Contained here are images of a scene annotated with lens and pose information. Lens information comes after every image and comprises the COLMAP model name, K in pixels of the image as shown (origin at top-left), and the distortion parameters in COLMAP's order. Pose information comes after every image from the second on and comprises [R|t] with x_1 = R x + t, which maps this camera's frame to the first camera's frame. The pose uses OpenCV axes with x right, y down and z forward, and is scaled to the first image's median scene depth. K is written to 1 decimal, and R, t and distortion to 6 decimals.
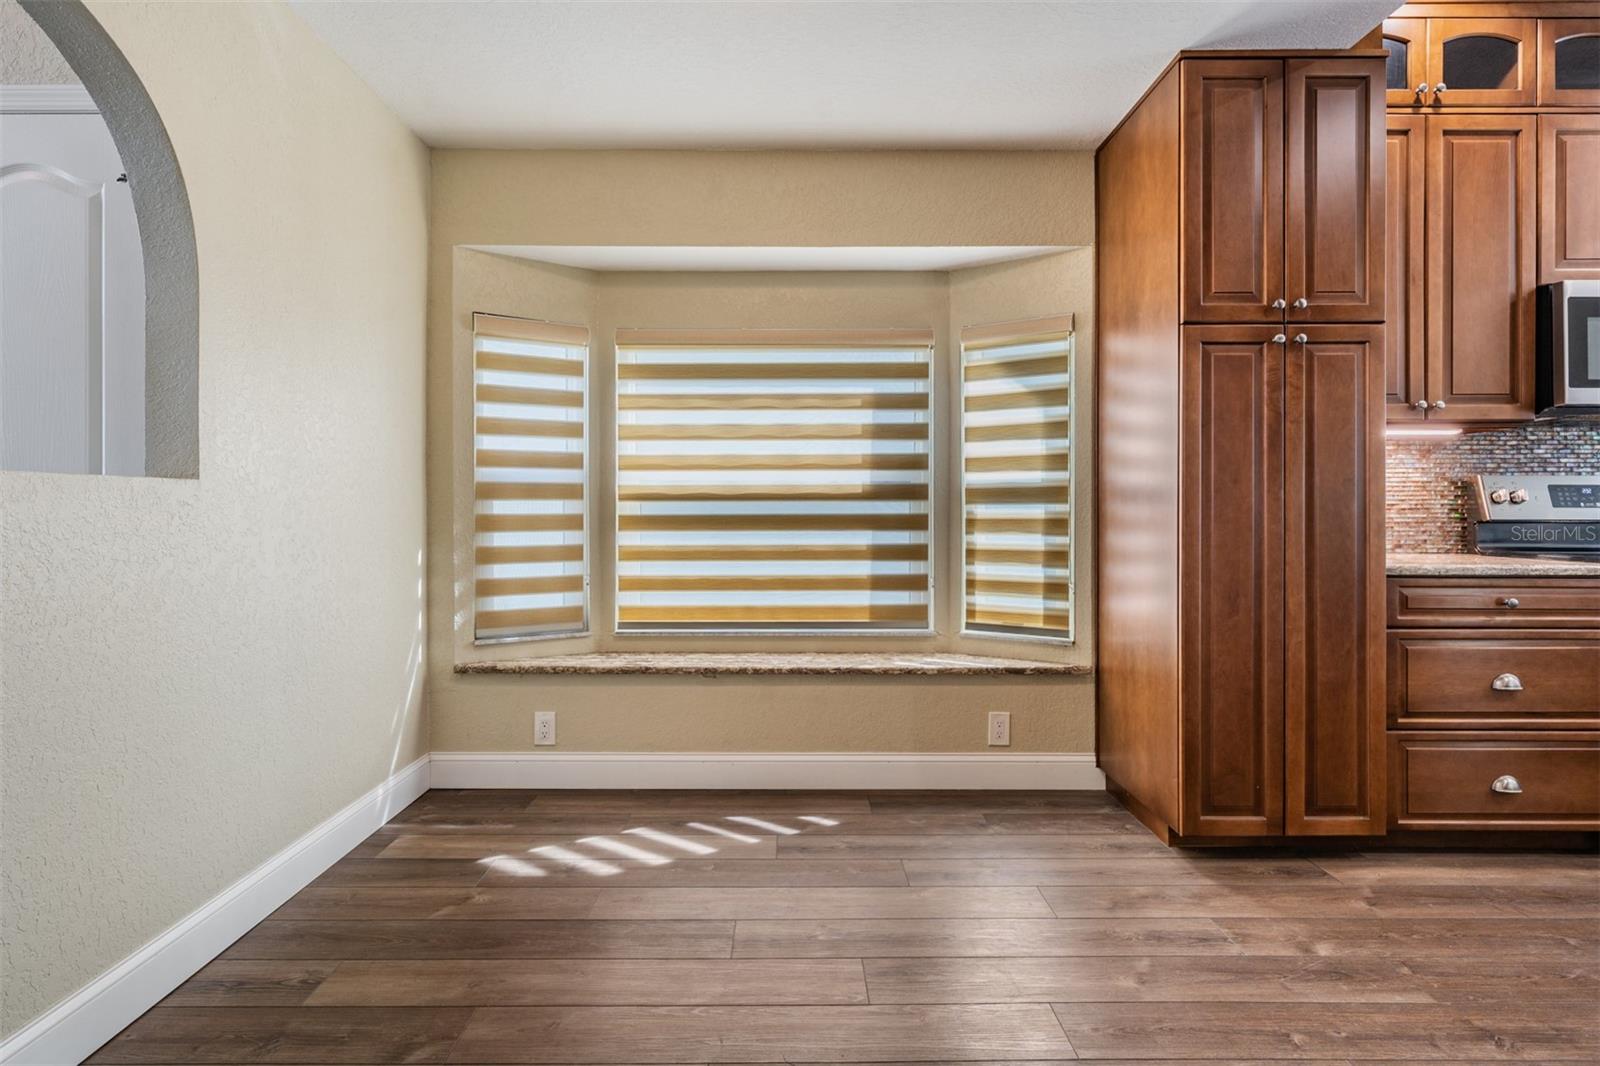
lens RADIAL K [[811.2, 0, 804.2], [0, 811.2, 517.8], [0, 0, 1]] dist [0.000302, -0.000077]
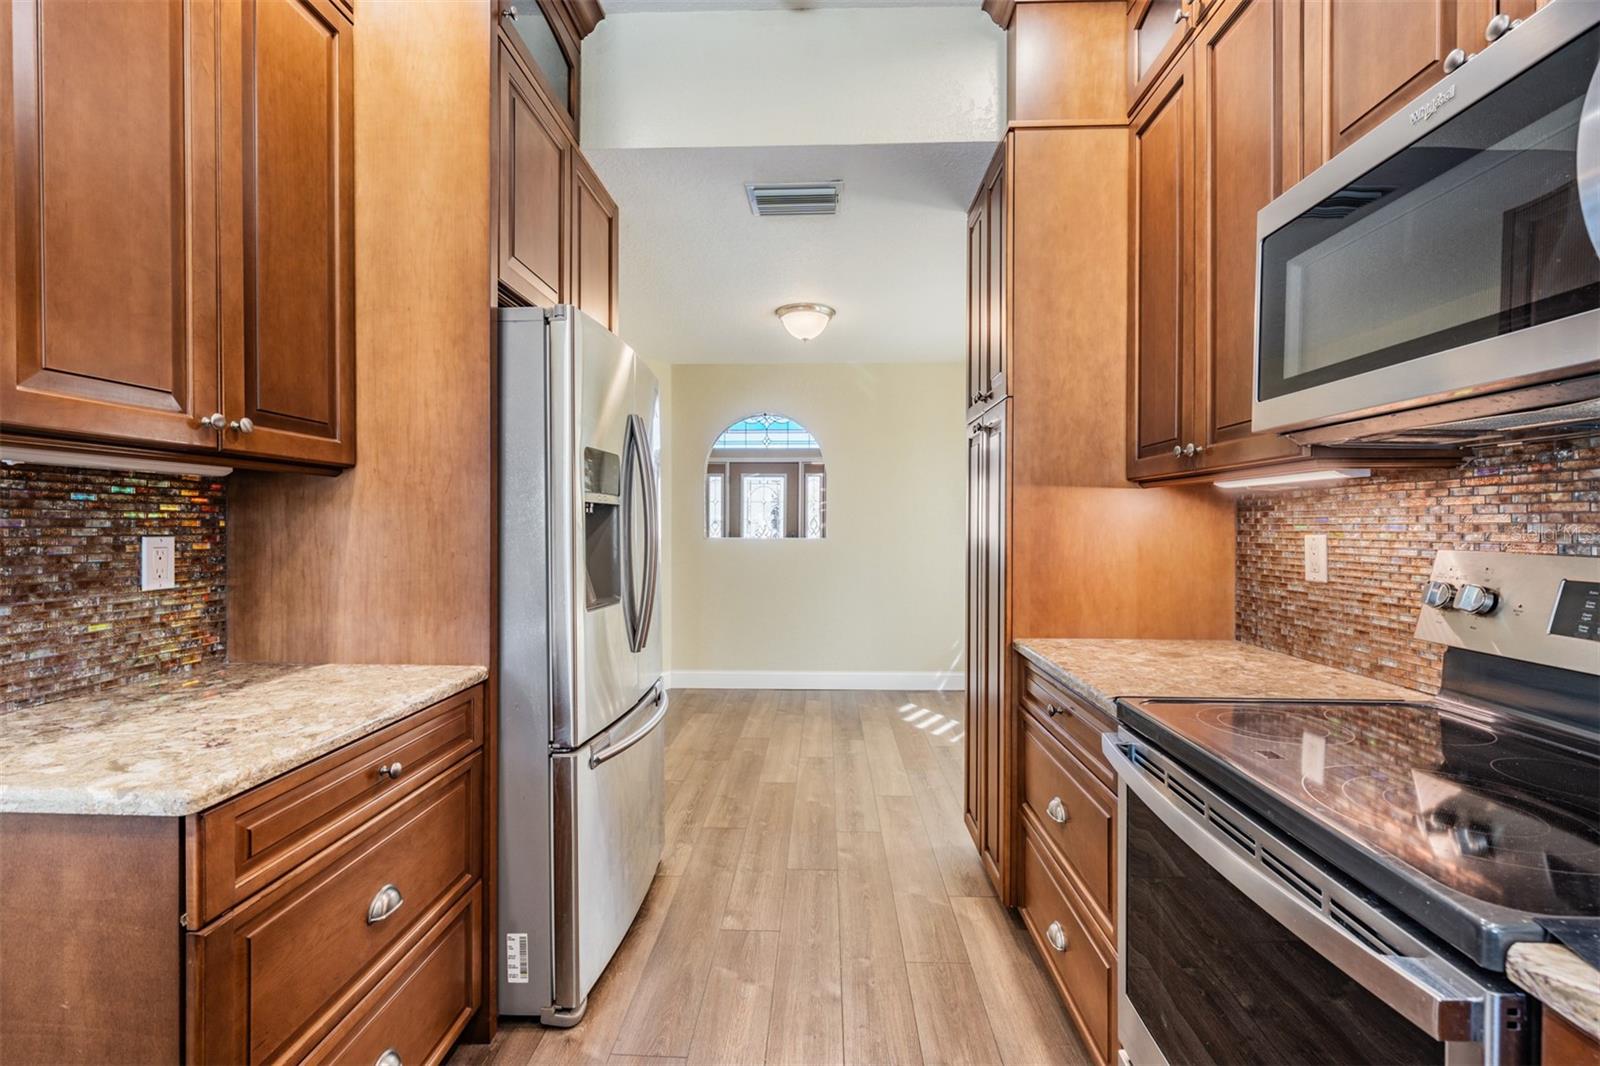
lens RADIAL K [[721.7, 0, 803.0], [0, 721.7, 528.5], [0, 0, 1]] dist [0.003199, -0.000823]
pose [[-0.042975, 0.007749, -0.999046, 1.414159], [-0.006089, 0.999949, 0.008018, -0.072983], [0.999058, 0.006427, -0.042925, 0.683641]]
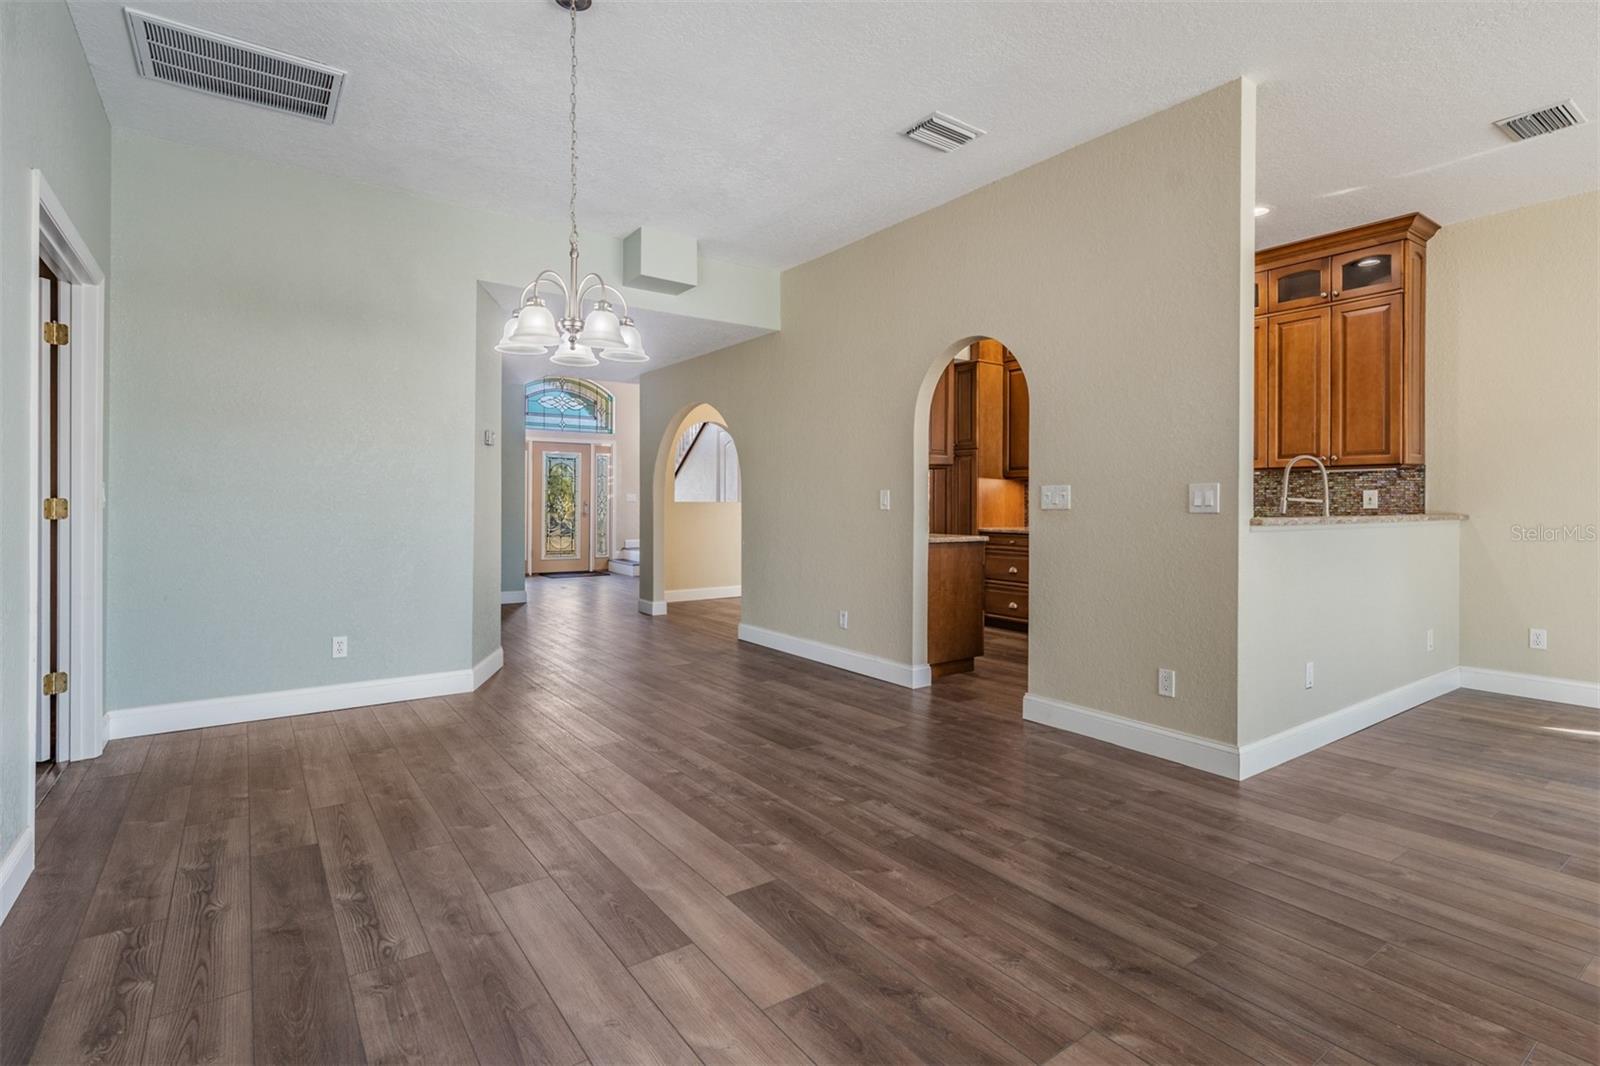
lens RADIAL K [[775.7, 0, 797.4], [0, 775.7, 529.9], [0, 0, 1]] dist [0.000146, 0.000004]
pose [[0.581271, 0.033134, -0.813035, 2.372410], [-0.007004, 0.999337, 0.035719, -0.028970], [0.813680, -0.015068, 0.581118, -1.101821]]
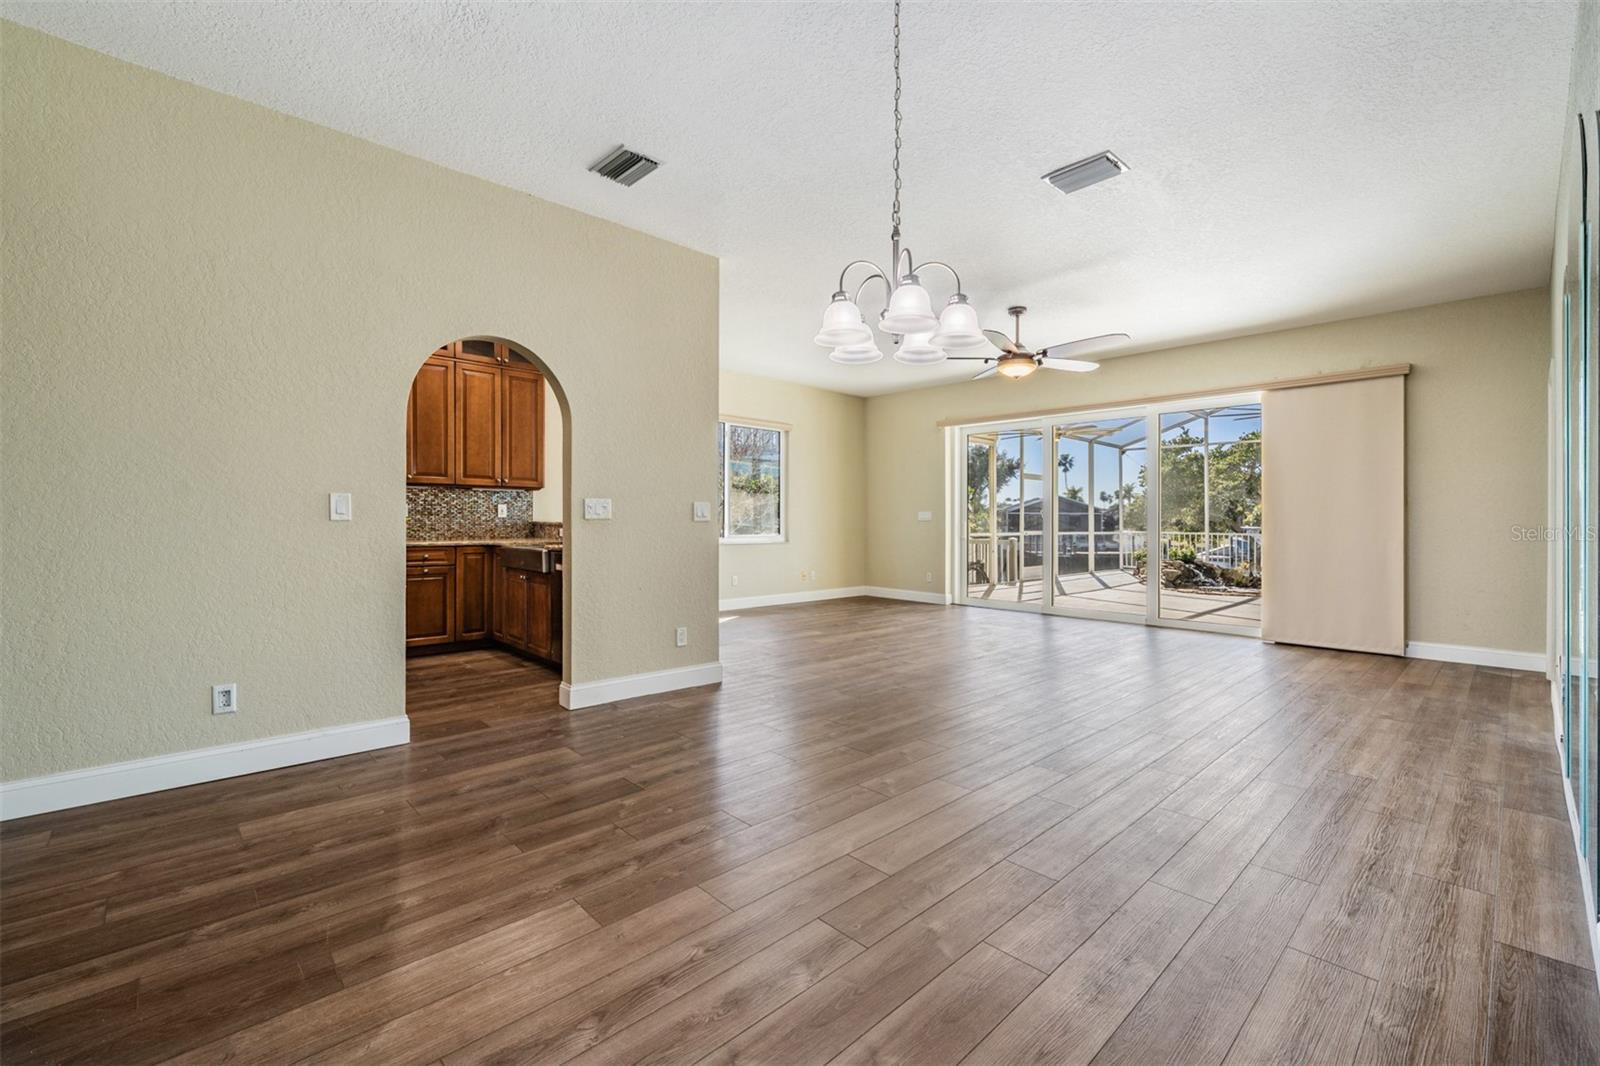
lens RADIAL K [[673.4, 0, 797.3], [0, 673.4, 528.8], [0, 0, 1]] dist [-0.002398, 0.000574]
pose [[0.732305, -0.001513, 0.680975, 0.815483], [-0.007910, 0.999911, 0.010728, -0.016724], [-0.680931, -0.013243, 0.732228, -1.245328]]
